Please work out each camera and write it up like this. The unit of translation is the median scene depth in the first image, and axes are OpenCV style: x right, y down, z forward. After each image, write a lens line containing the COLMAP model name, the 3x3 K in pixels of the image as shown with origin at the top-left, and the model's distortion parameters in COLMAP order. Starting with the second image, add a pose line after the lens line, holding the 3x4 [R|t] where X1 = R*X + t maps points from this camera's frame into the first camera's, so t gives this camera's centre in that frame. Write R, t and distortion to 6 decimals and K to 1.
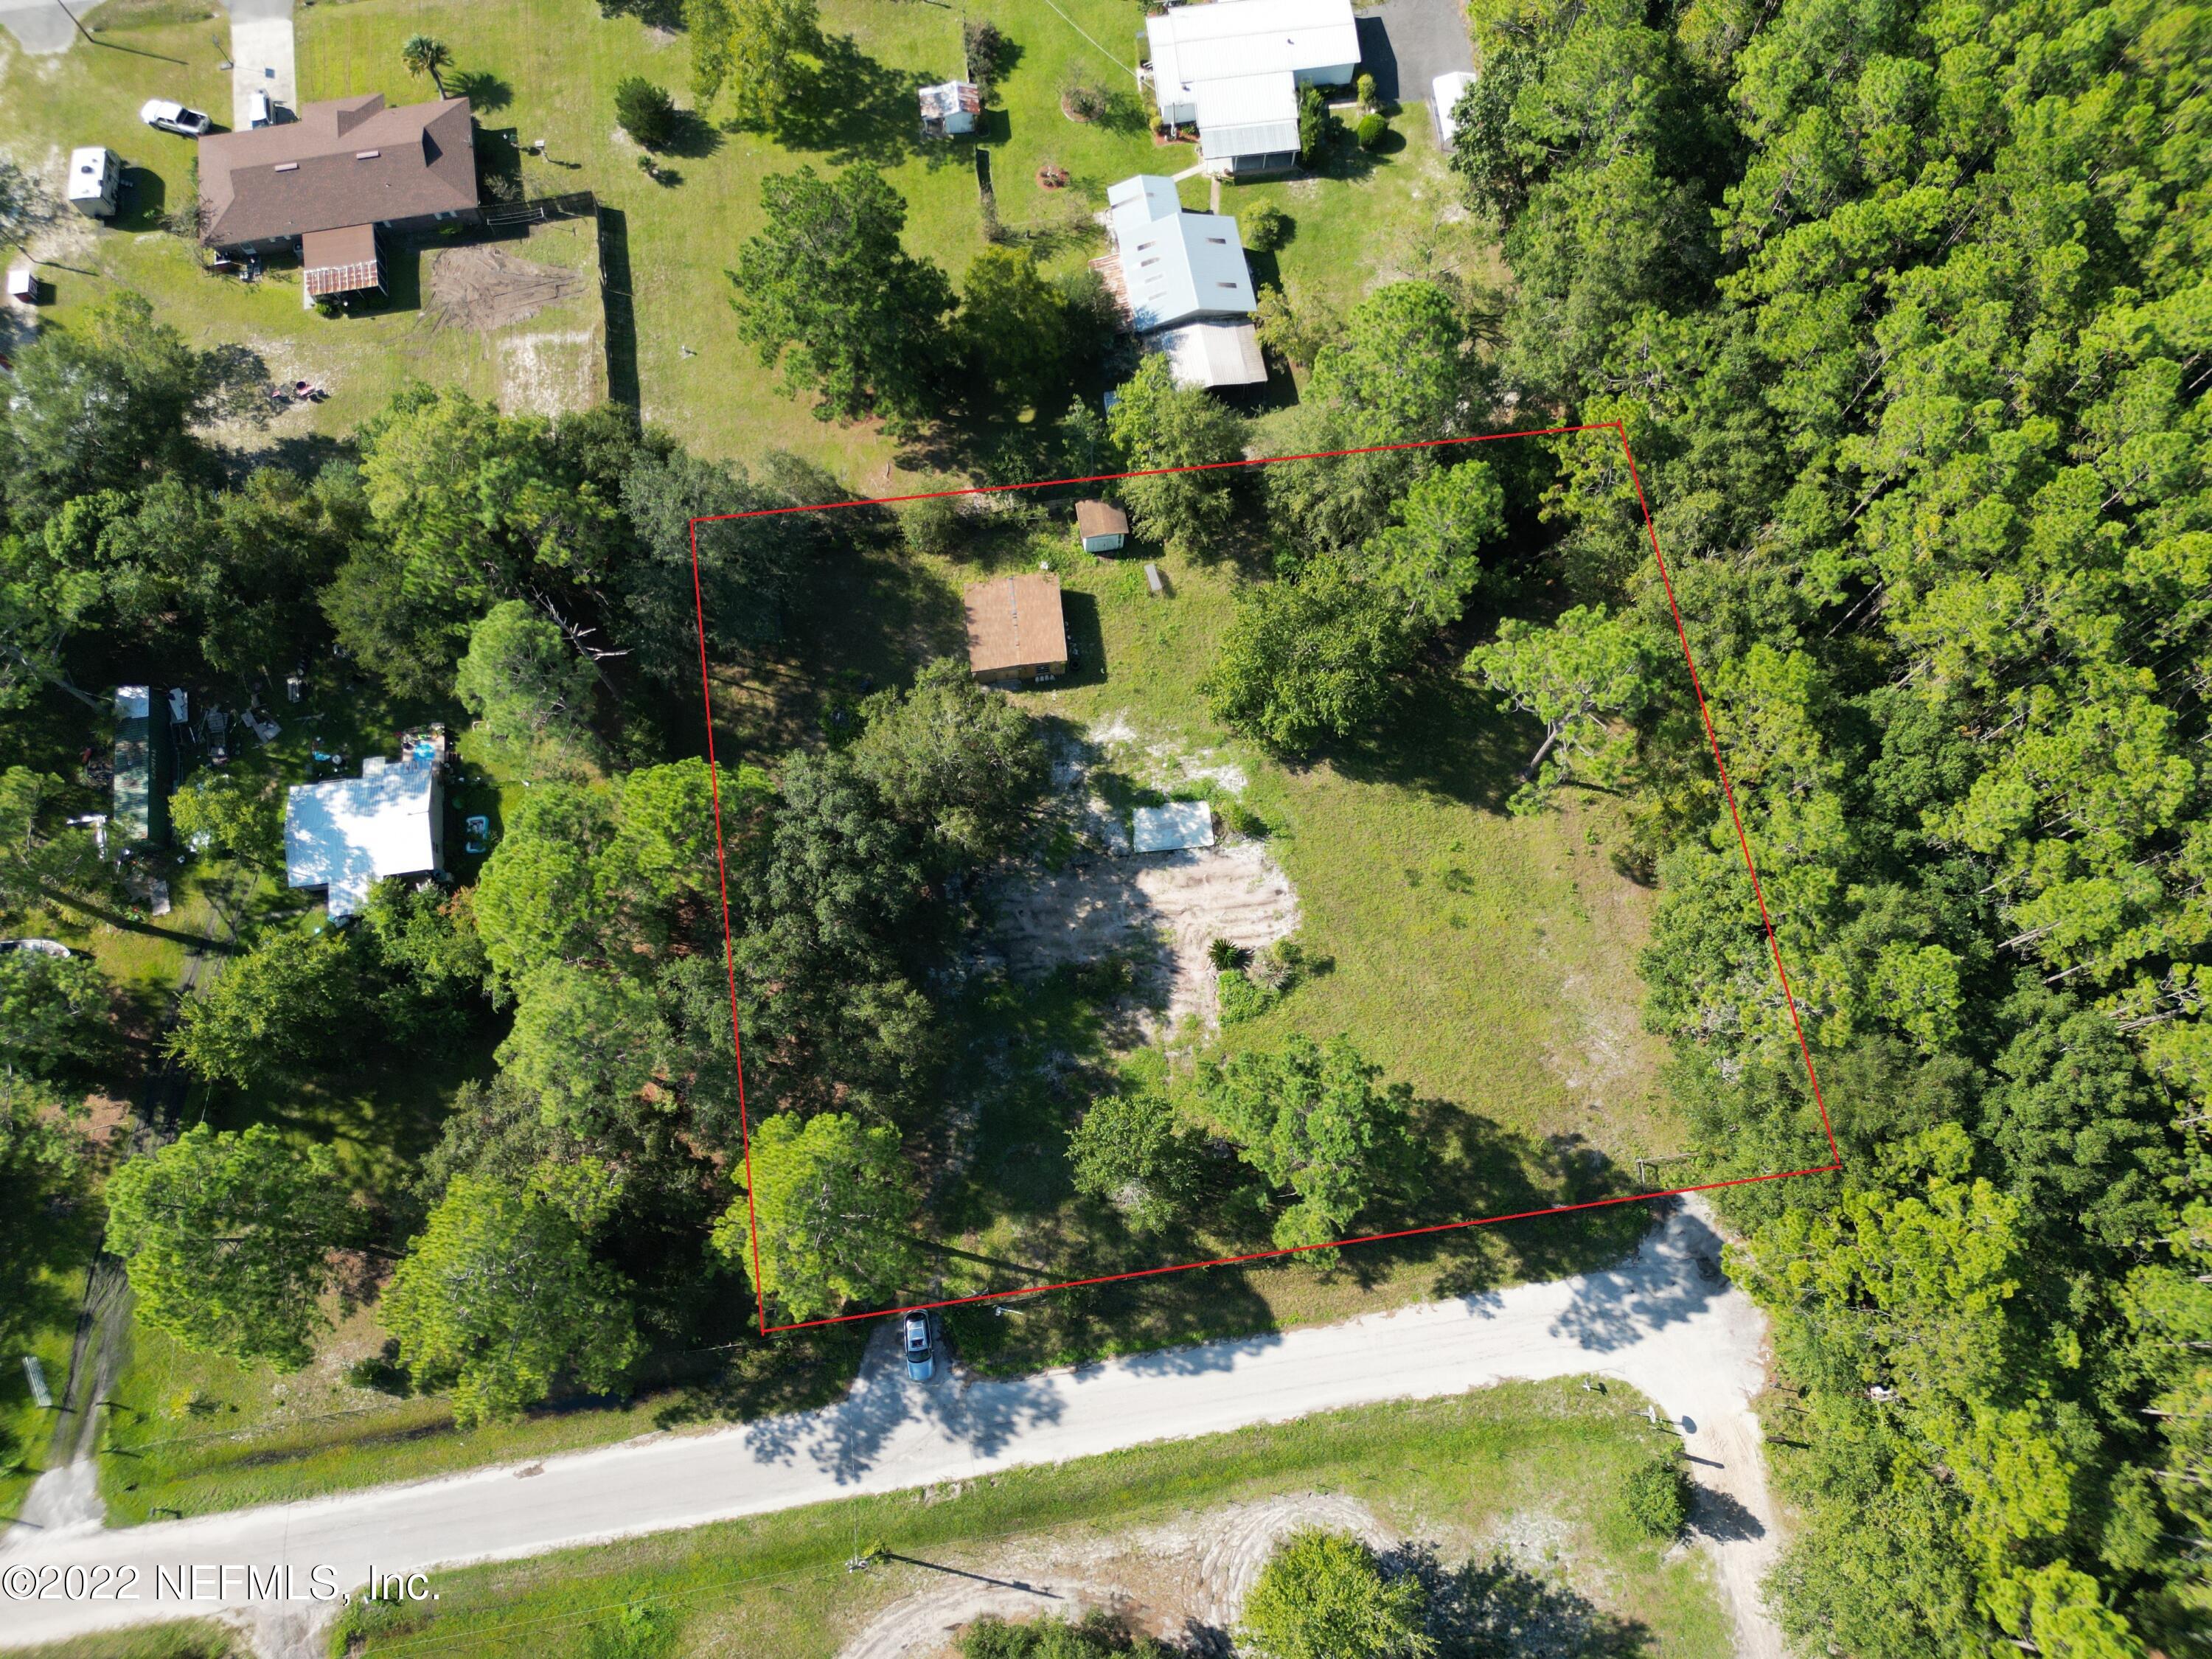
lens RADIAL K [[1533.1, 0, 1106.0], [0, 1533.1, 829.5], [0, 0, 1]] dist [0.062699, -0.048183]
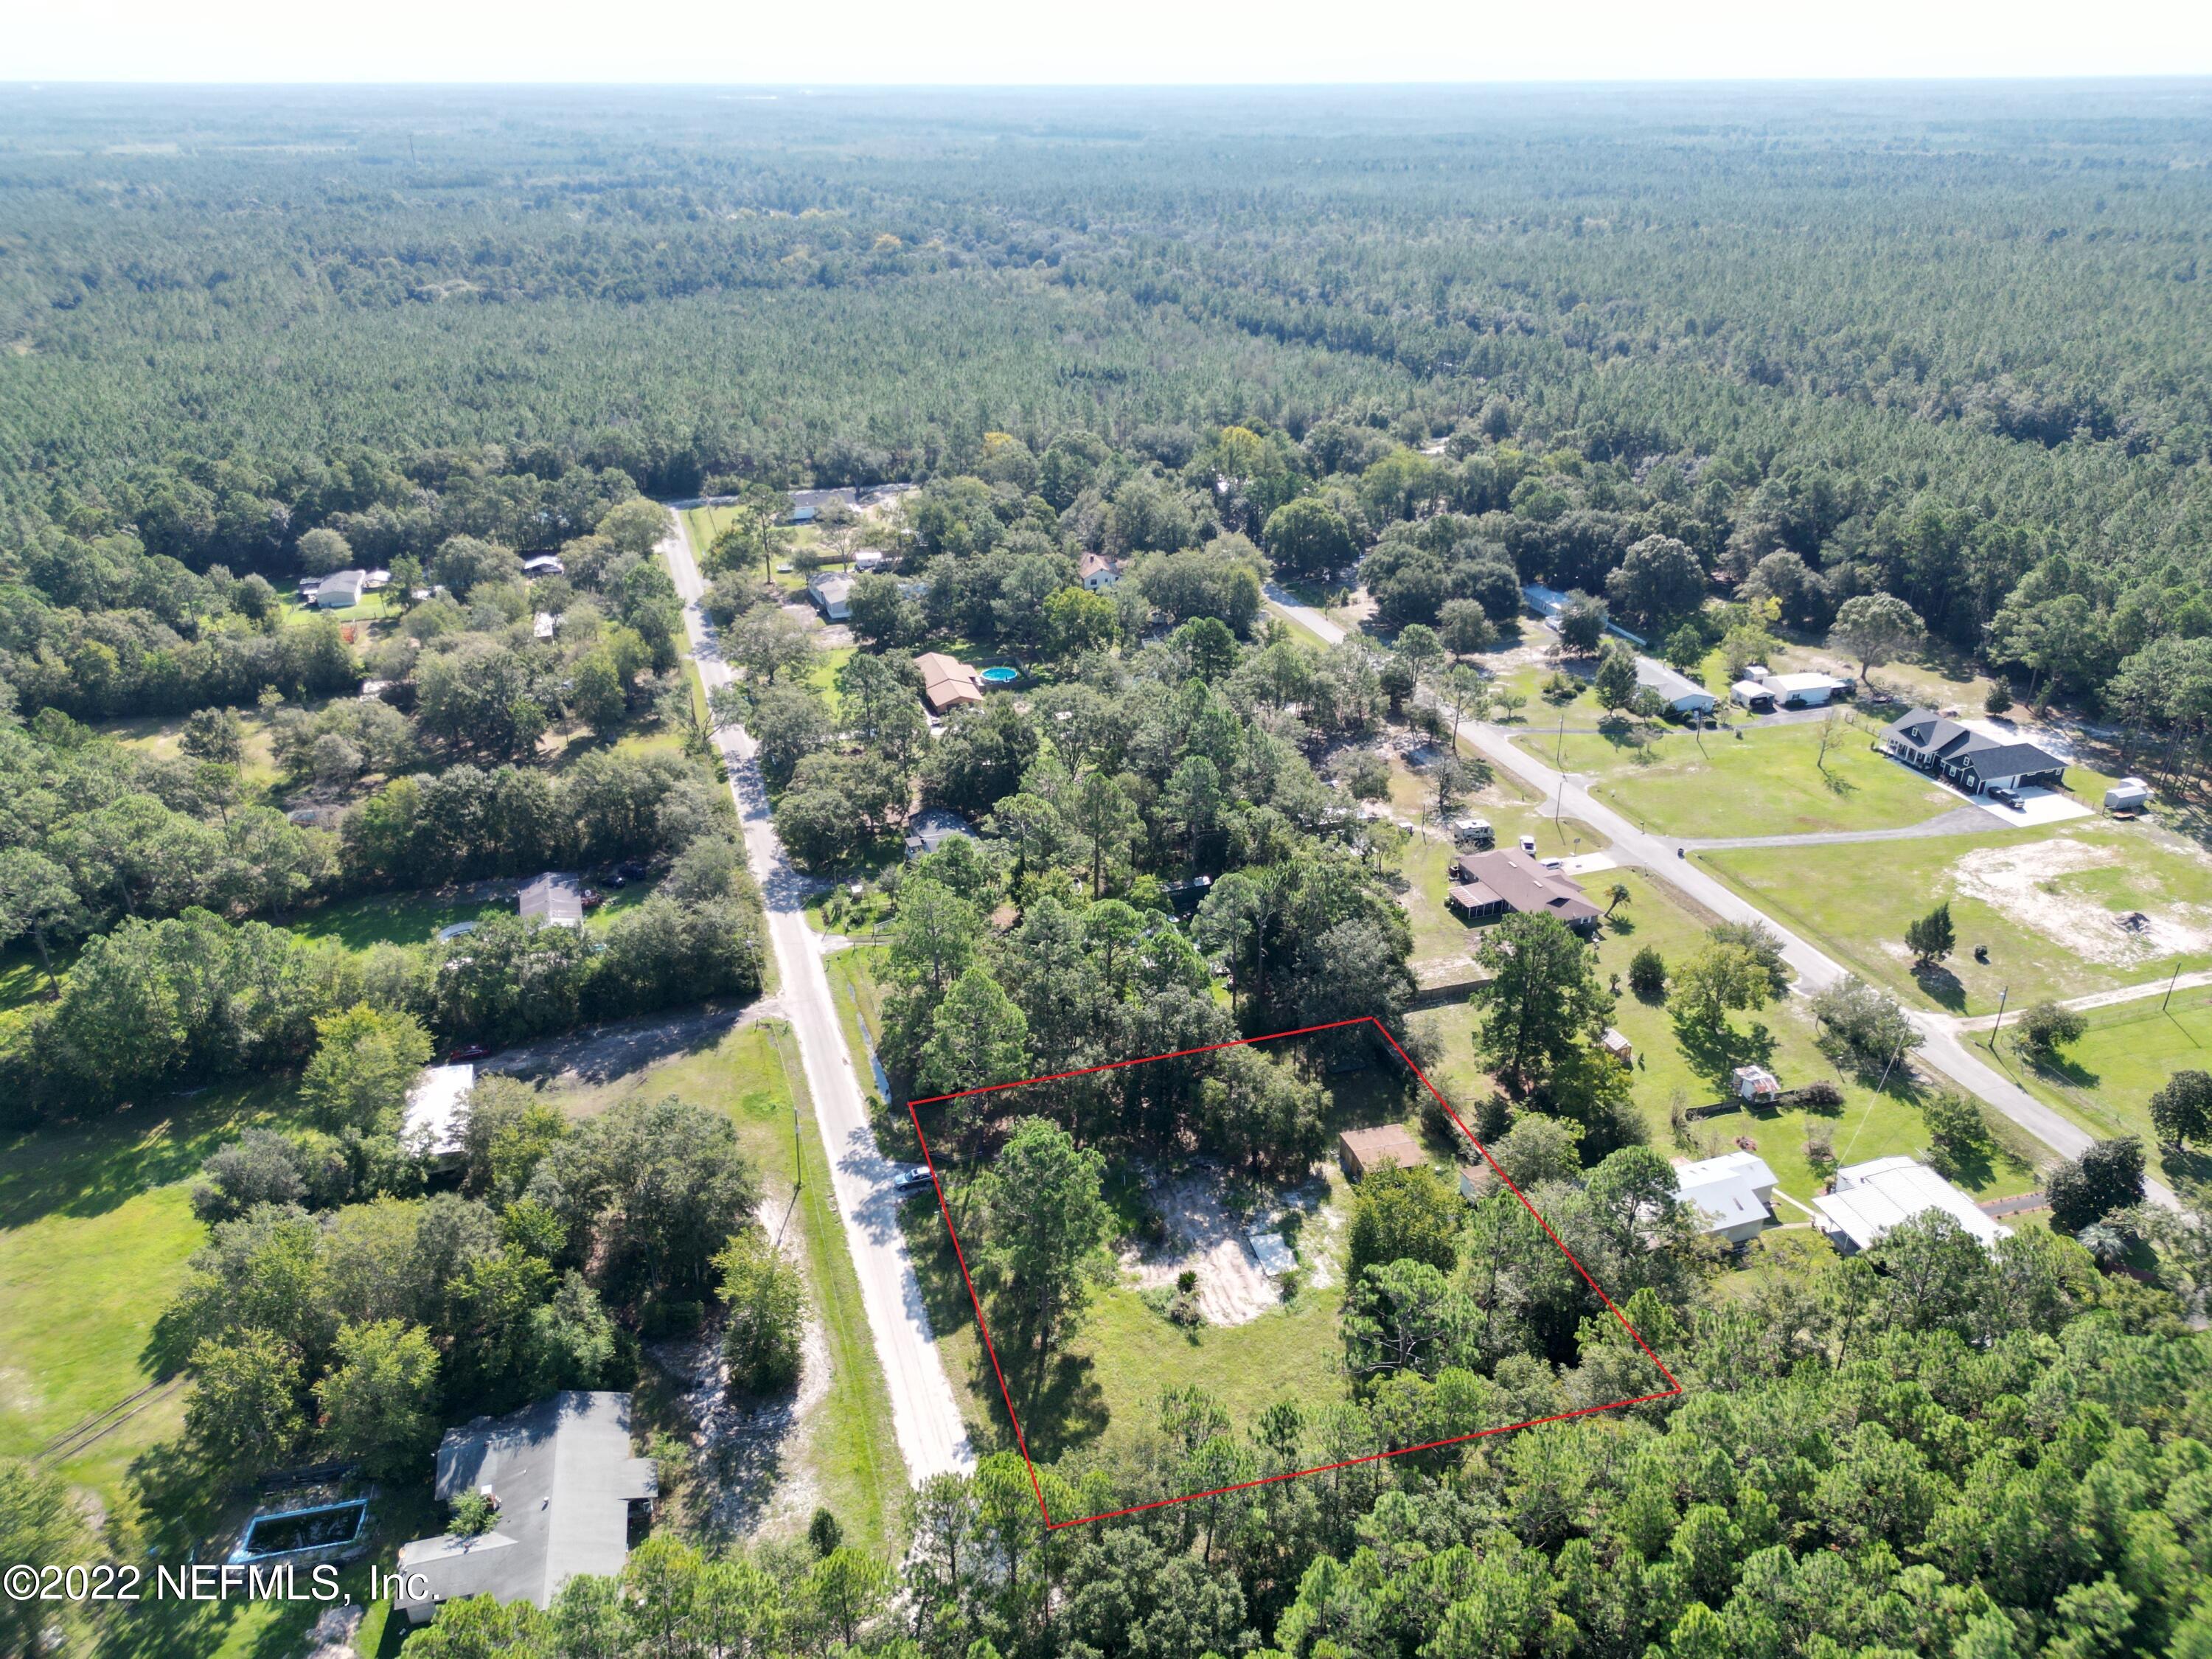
lens RADIAL K [[1530.0, 0, 1106.0], [0, 1530.0, 829.5], [0, 0, 1]] dist [0.065161, -0.068477]
pose [[0.155043, 0.440415, -0.884306, 1.161001], [-0.942413, 0.334449, 0.001337, 0.011796], [0.296344, 0.833174, 0.466906, -0.022737]]
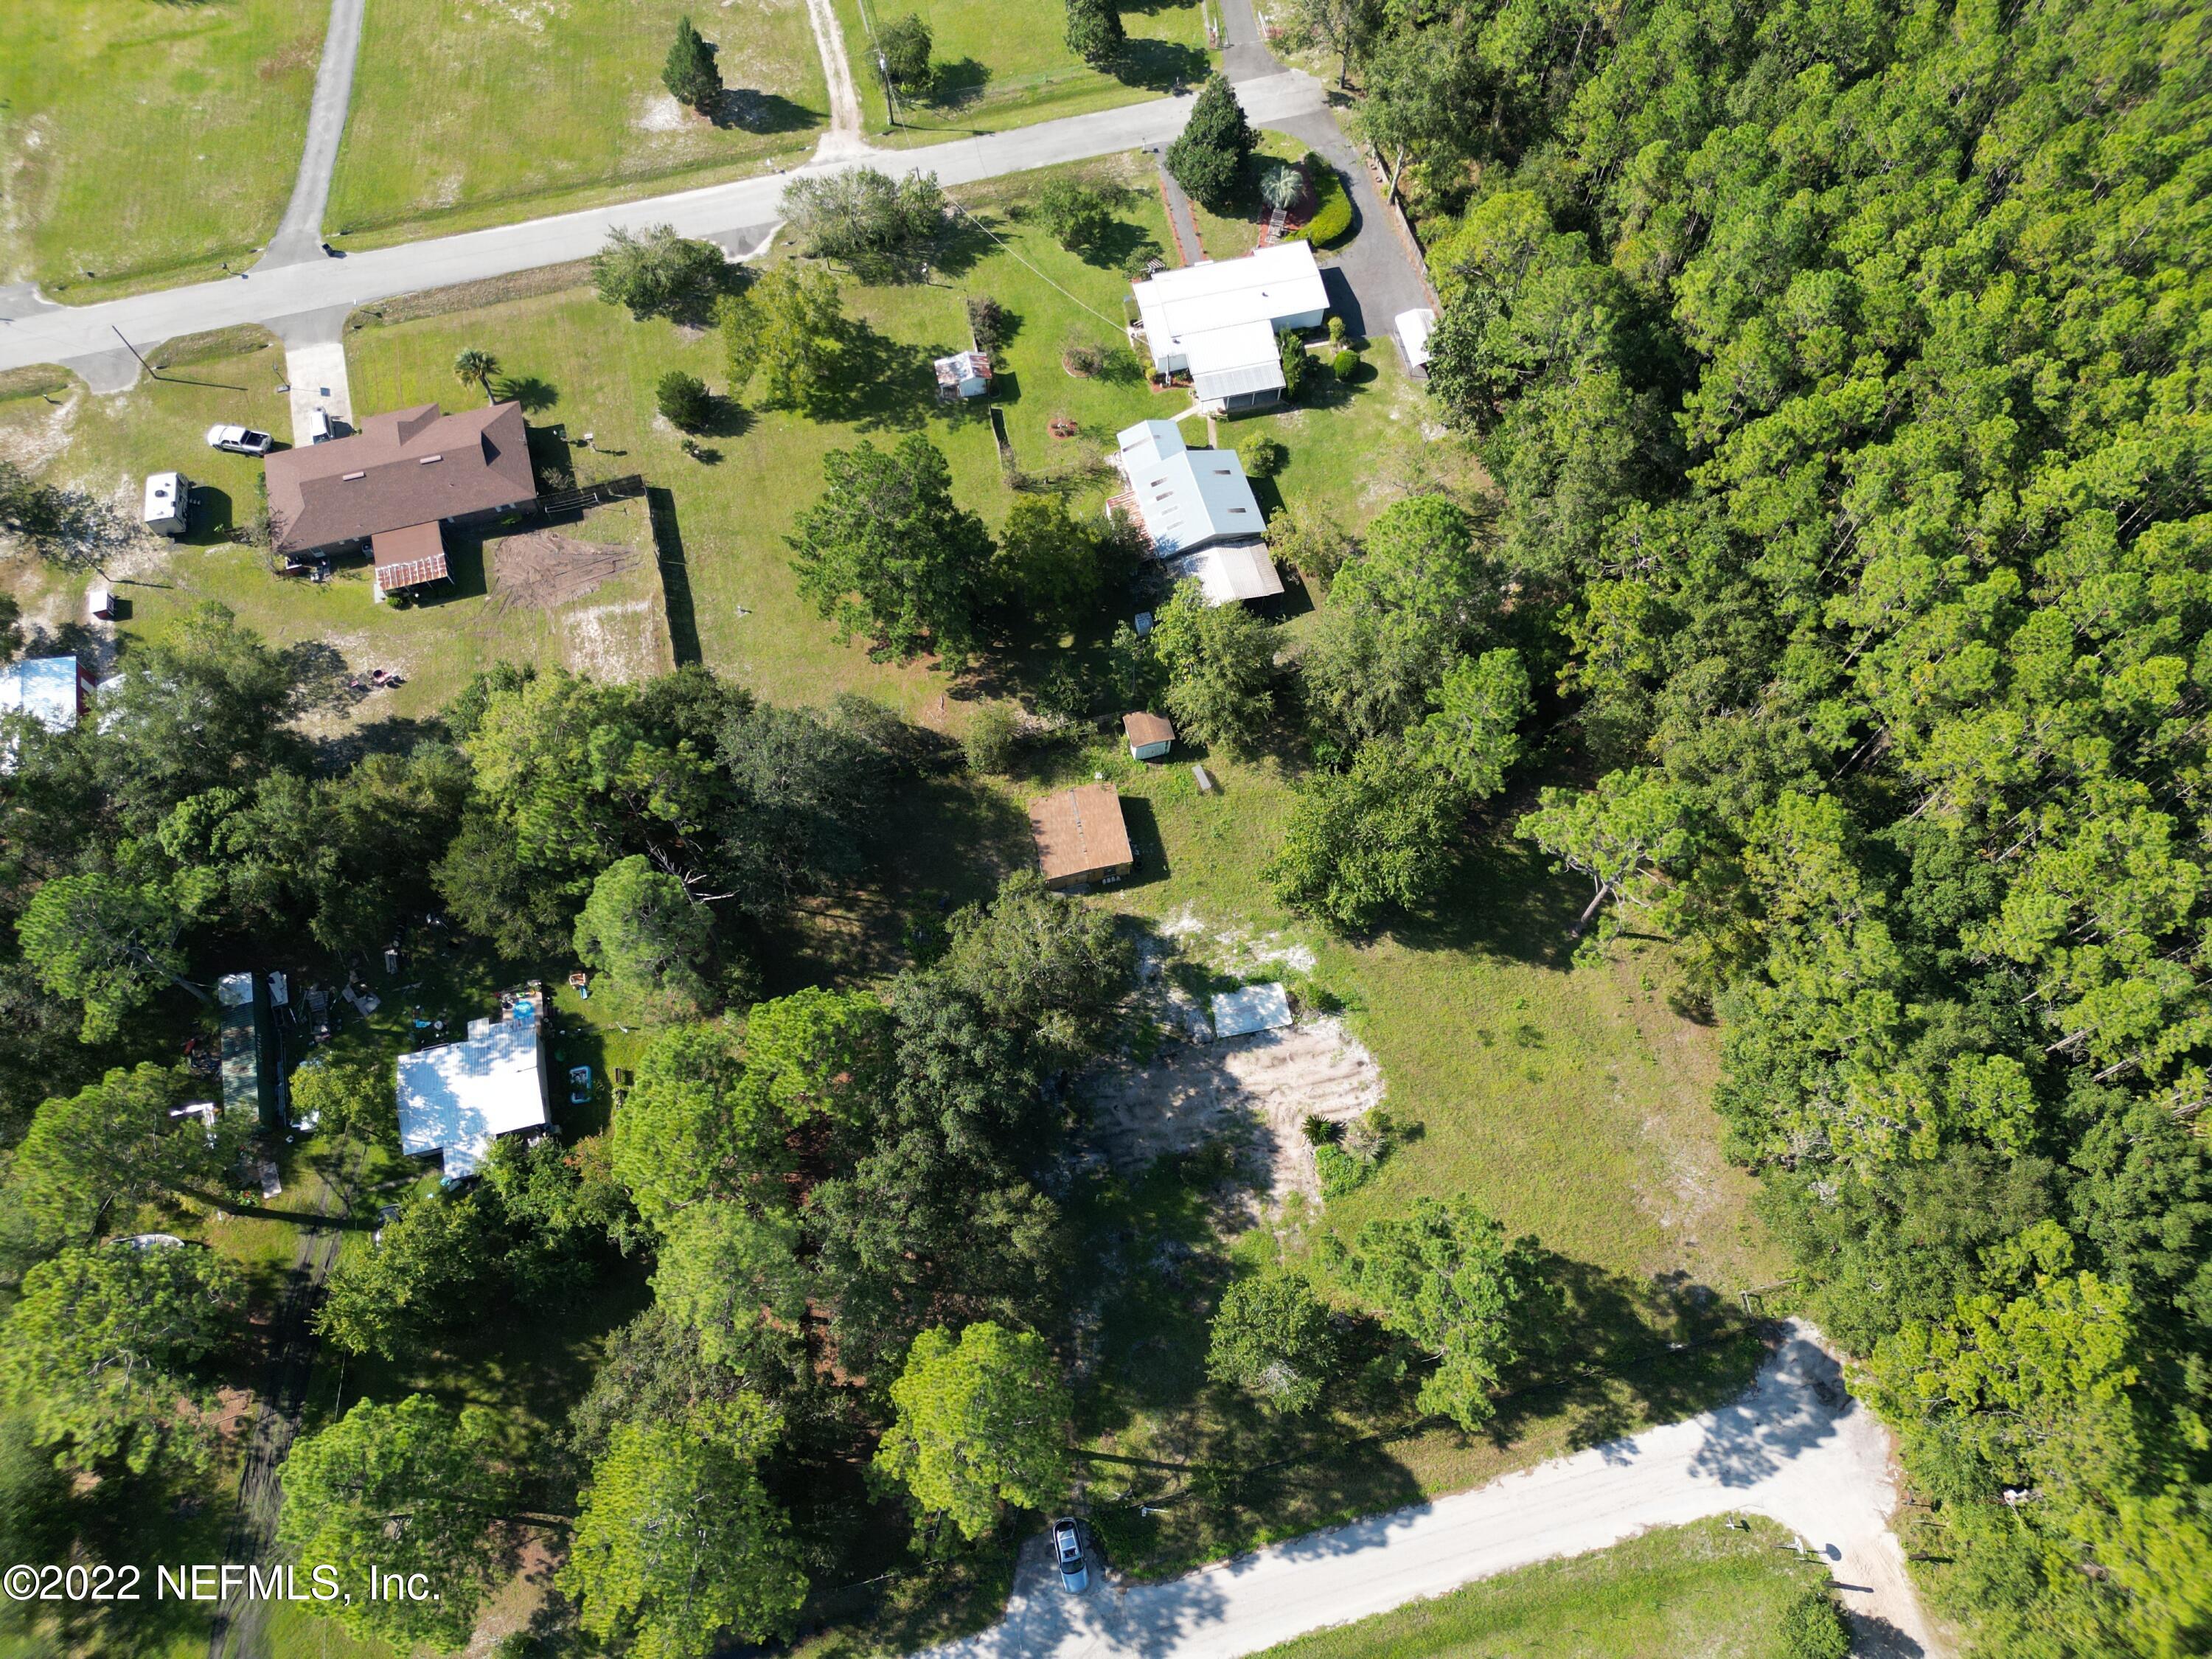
lens RADIAL K [[1527.9, 0, 1106.0], [0, 1527.9, 829.5], [0, 0, 1]] dist [0.079672, -0.080280]
pose [[0.994814, -0.091029, 0.045384, -0.097989], [0.095969, 0.987846, -0.122274, -0.005564], [-0.033702, 0.125995, 0.991458, -0.052955]]
